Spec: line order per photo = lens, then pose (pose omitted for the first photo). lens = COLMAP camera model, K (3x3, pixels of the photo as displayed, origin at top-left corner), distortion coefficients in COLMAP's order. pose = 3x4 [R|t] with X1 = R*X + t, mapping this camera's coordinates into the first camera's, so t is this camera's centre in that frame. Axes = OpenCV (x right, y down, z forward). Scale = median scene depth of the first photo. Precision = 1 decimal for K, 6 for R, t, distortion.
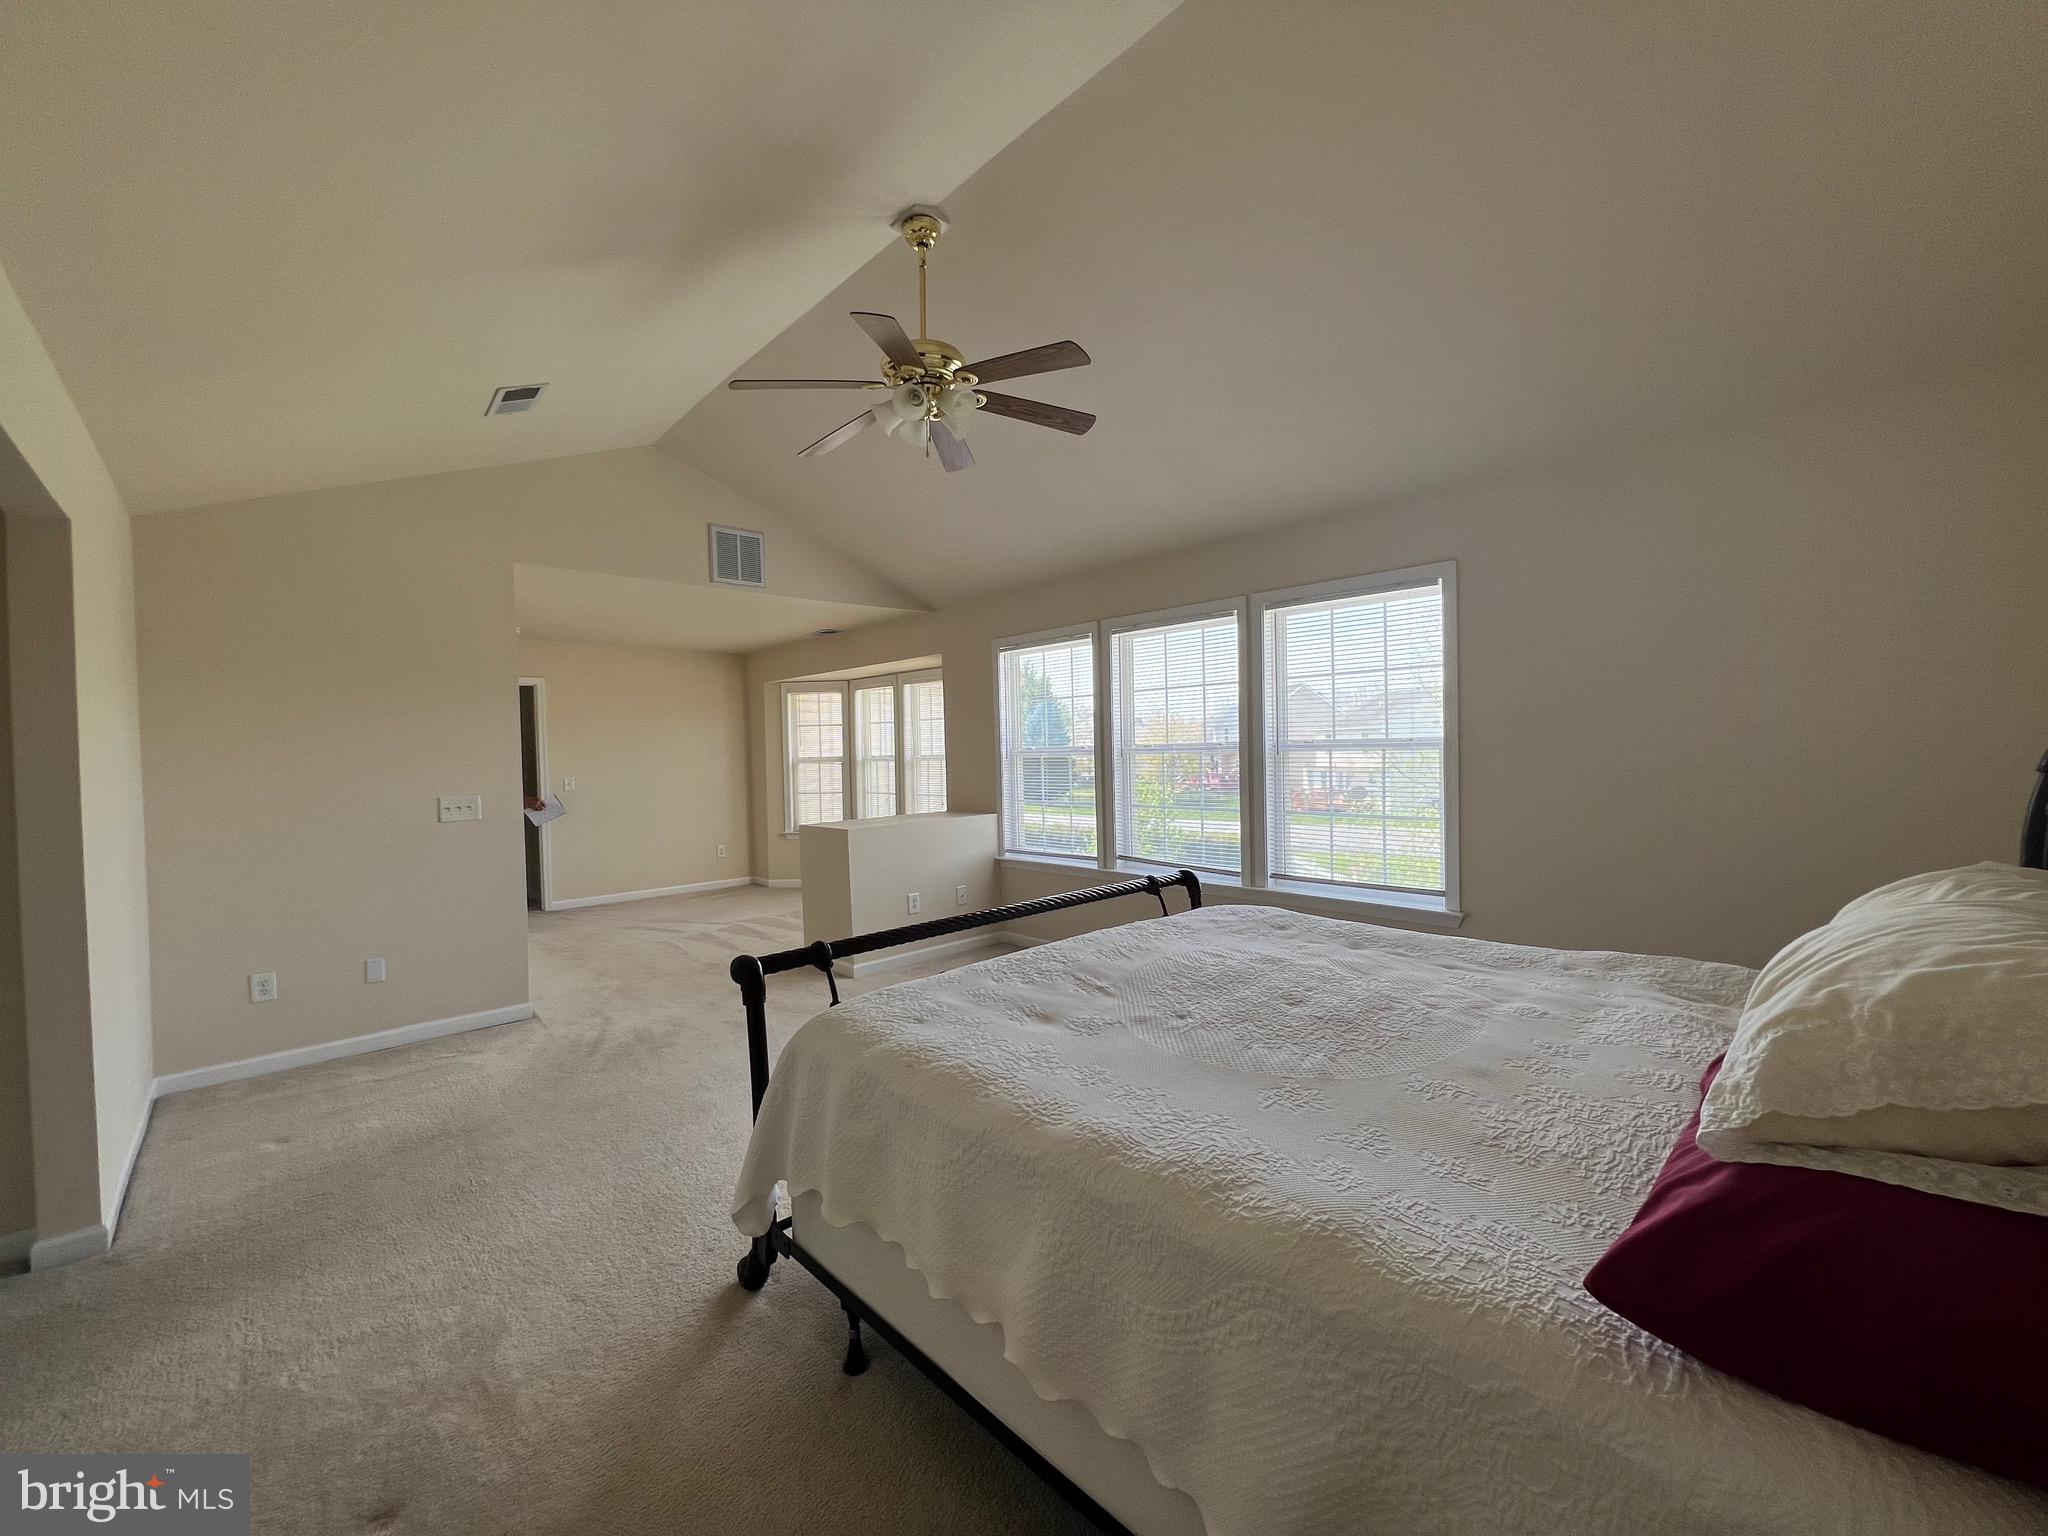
lens RADIAL K [[822.5, 0, 1020.0], [0, 822.5, 762.9], [0, 0, 1]] dist [-0.002297, -0.000023]
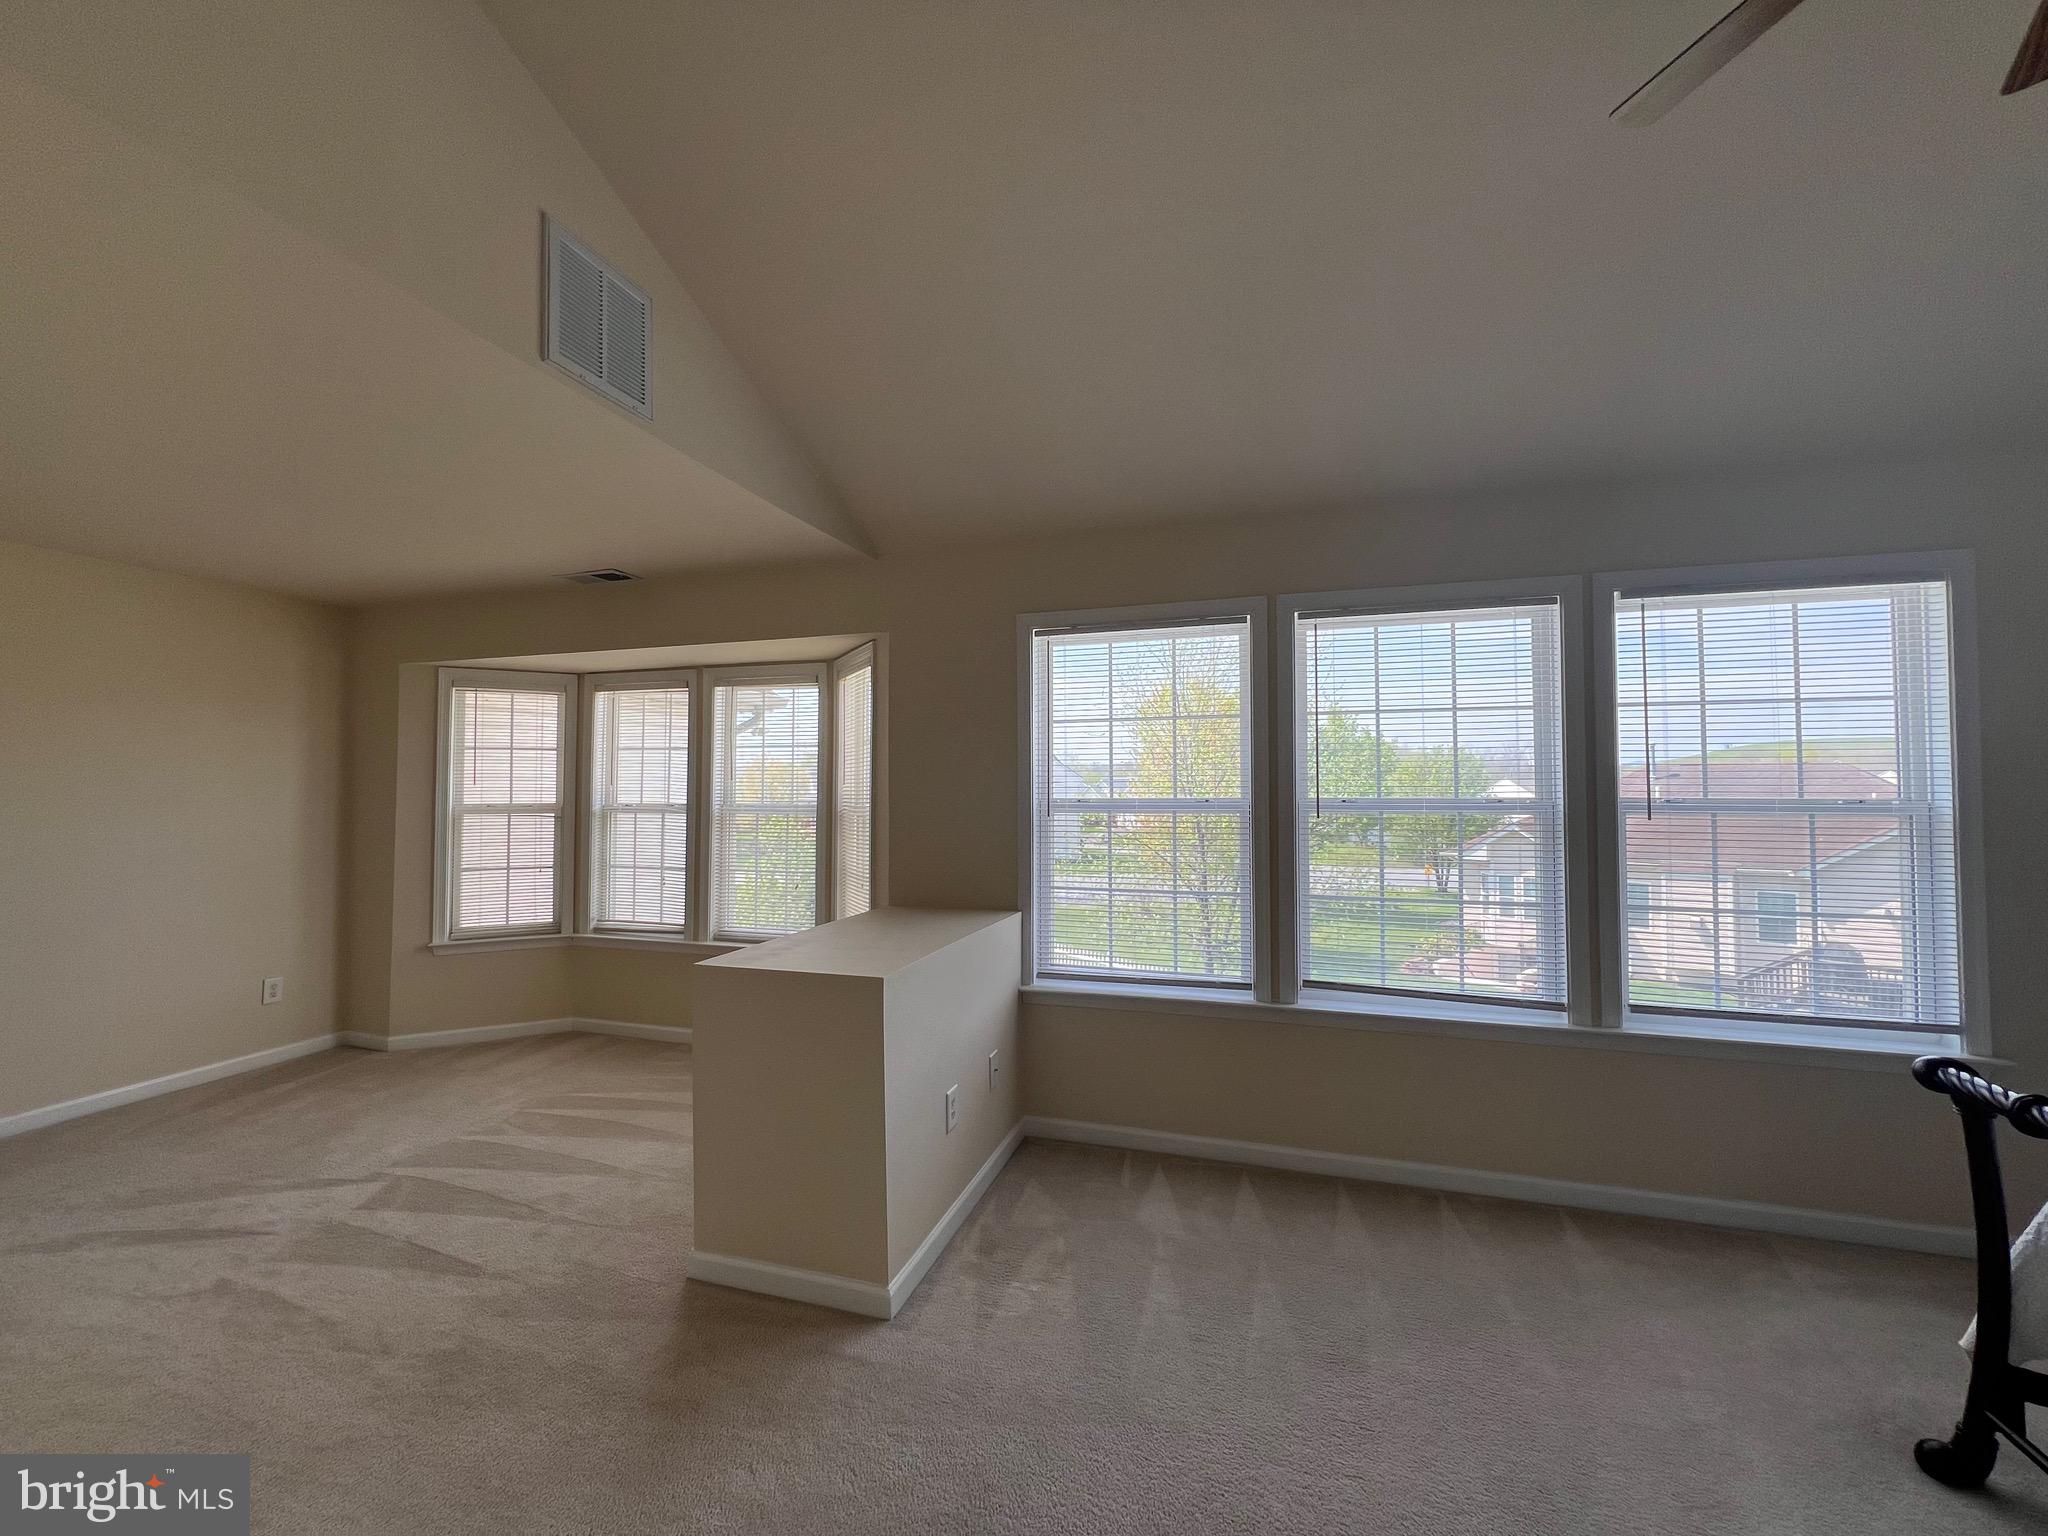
lens RADIAL K [[820.7, 0, 1021.8], [0, 820.7, 763.3], [0, 0, 1]] dist [-0.003389, 0.001113]
pose [[0.870685, 0.029719, 0.490942, -0.321154], [-0.006984, 0.998819, -0.048078, -0.015757], [-0.491791, 0.038432, 0.869865, 0.500333]]
